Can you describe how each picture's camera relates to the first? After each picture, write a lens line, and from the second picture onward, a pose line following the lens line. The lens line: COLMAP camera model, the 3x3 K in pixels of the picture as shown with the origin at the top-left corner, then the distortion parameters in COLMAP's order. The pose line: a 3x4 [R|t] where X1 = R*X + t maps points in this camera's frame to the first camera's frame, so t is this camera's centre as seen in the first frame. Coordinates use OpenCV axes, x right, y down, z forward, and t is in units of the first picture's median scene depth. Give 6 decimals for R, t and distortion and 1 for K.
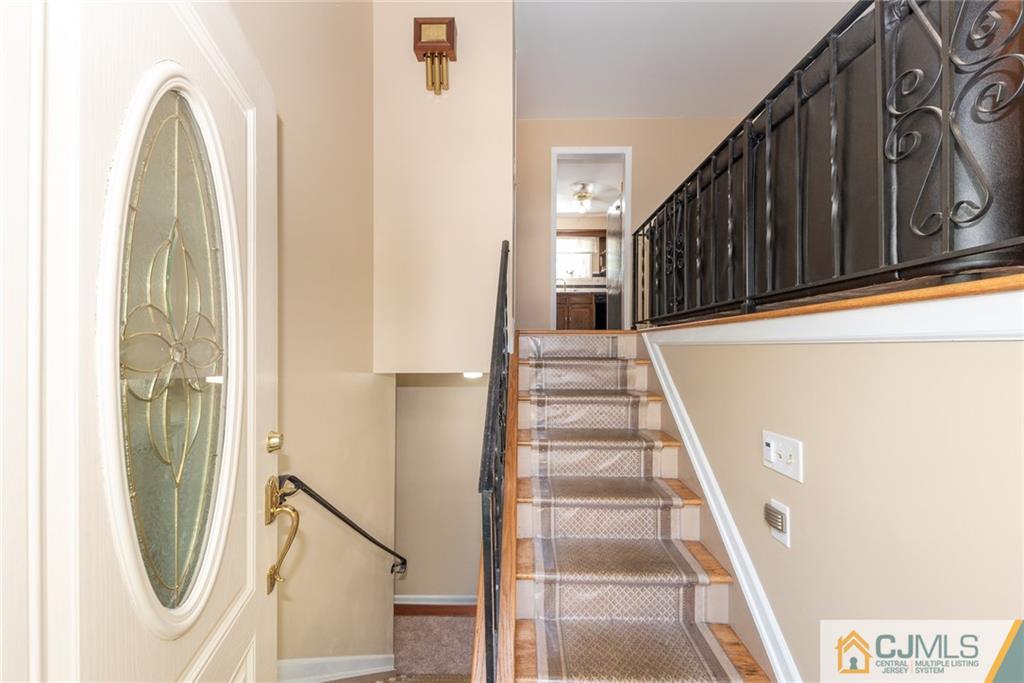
lens RADIAL K [[355.0, 0, 515.9], [0, 355.0, 346.9], [0, 0, 1]] dist [0.009644, -0.002842]
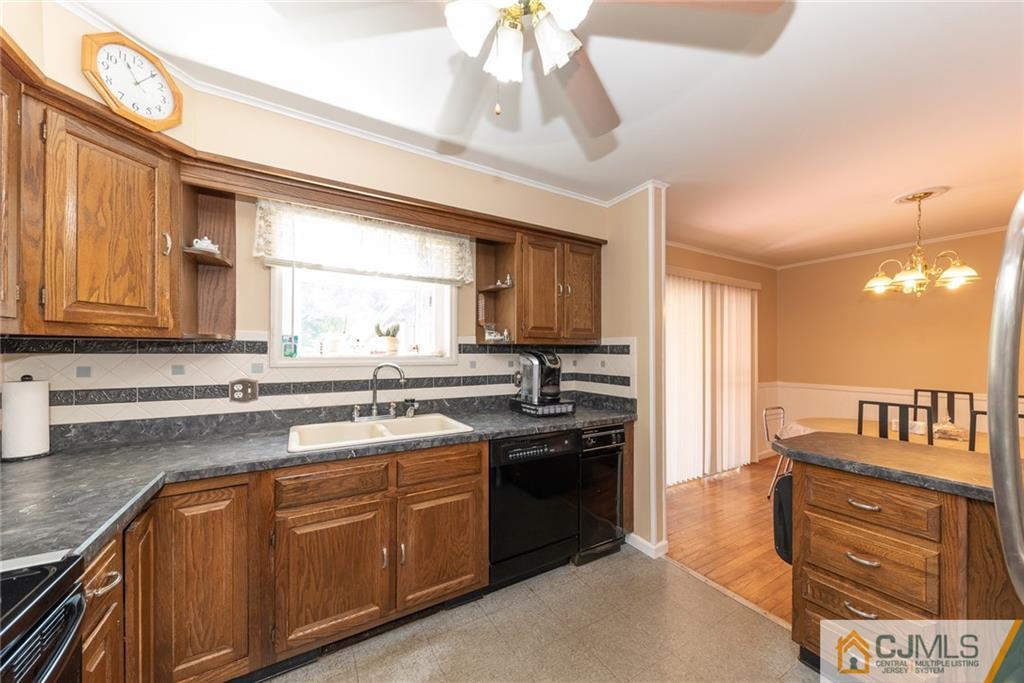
lens RADIAL K [[355.0, 0, 513.1], [0, 355.0, 349.3], [0, 0, 1]] dist [0.009644, -0.002842]
pose [[0.850704, 0.000190, 0.525645, 0.082419], [0.002291, 0.999989, -0.004069, -0.199879], [-0.525640, 0.004666, 0.850695, 0.686219]]
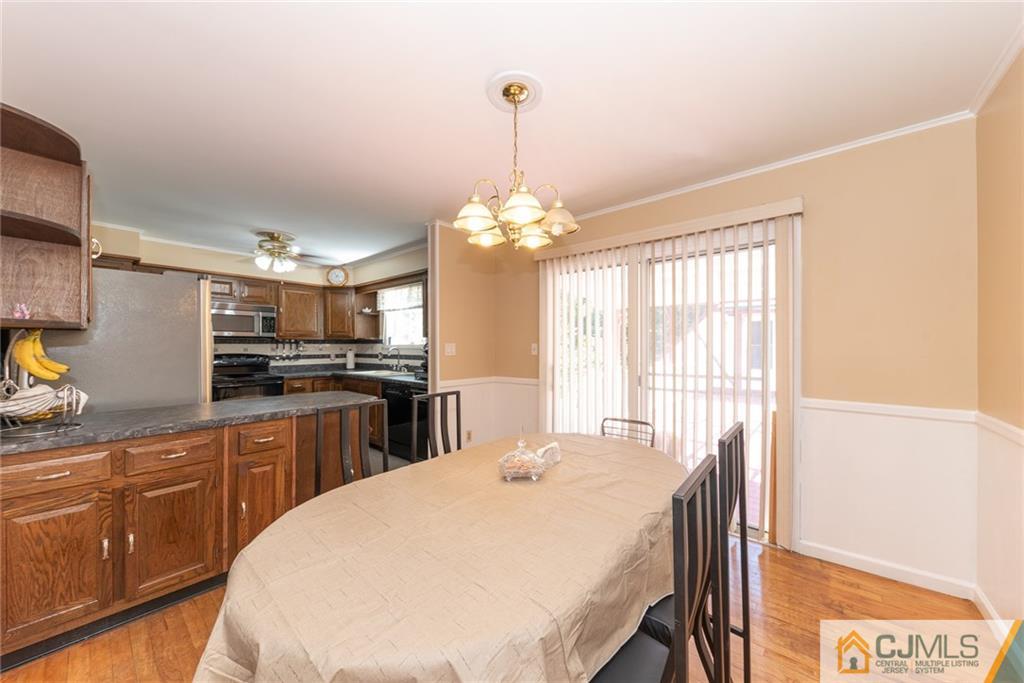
lens RADIAL K [[355.0, 0, 525.2], [0, 355.0, 348.6], [0, 0, 1]] dist [0.009644, -0.002842]
pose [[0.779671, -0.001422, -0.626188, 0.749143], [0.006324, 0.999964, 0.005602, -0.190887], [0.626158, -0.008328, 0.779652, 0.615938]]
